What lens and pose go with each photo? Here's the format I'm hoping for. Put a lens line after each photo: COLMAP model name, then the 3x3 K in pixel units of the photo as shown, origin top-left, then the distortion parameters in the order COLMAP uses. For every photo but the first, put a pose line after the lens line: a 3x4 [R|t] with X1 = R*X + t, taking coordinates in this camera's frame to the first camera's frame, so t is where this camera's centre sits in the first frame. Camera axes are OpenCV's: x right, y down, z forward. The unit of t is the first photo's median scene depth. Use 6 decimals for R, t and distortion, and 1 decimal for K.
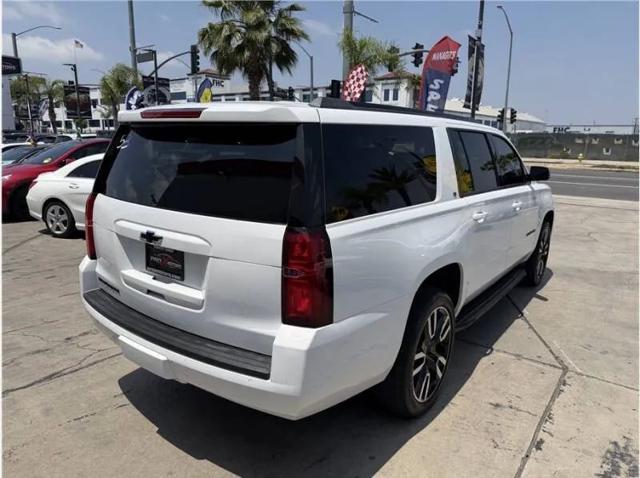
lens RADIAL K [[448.4, 0, 321.0], [0, 448.4, 241.7], [0, 0, 1]] dist [0.022041, -0.031654]
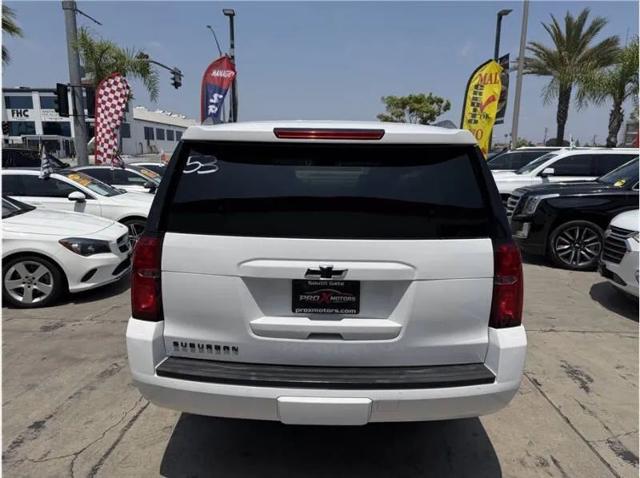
lens RADIAL K [[448.4, 0, 317.7], [0, 448.4, 245.9], [0, 0, 1]] dist [0.022041, -0.031654]
pose [[0.813802, -0.124966, 0.567547, -0.585531], [0.134336, 0.990608, 0.025494, -0.057208], [-0.565402, 0.055495, 0.822946, 0.187012]]
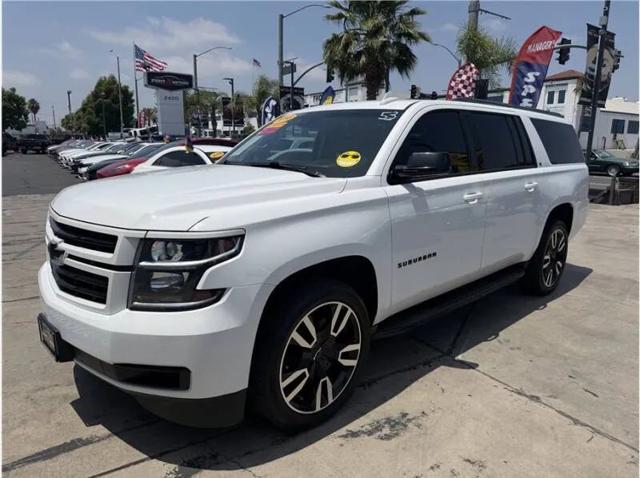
lens RADIAL K [[448.4, 0, 323.9], [0, 448.4, 239.6], [0, 0, 1]] dist [0.022041, -0.031654]
pose [[0.943925, 0.069841, -0.322689, 0.608436], [-0.076845, 0.997002, -0.008998, 0.071817], [0.321094, 0.033291, 0.946462, 0.002572]]
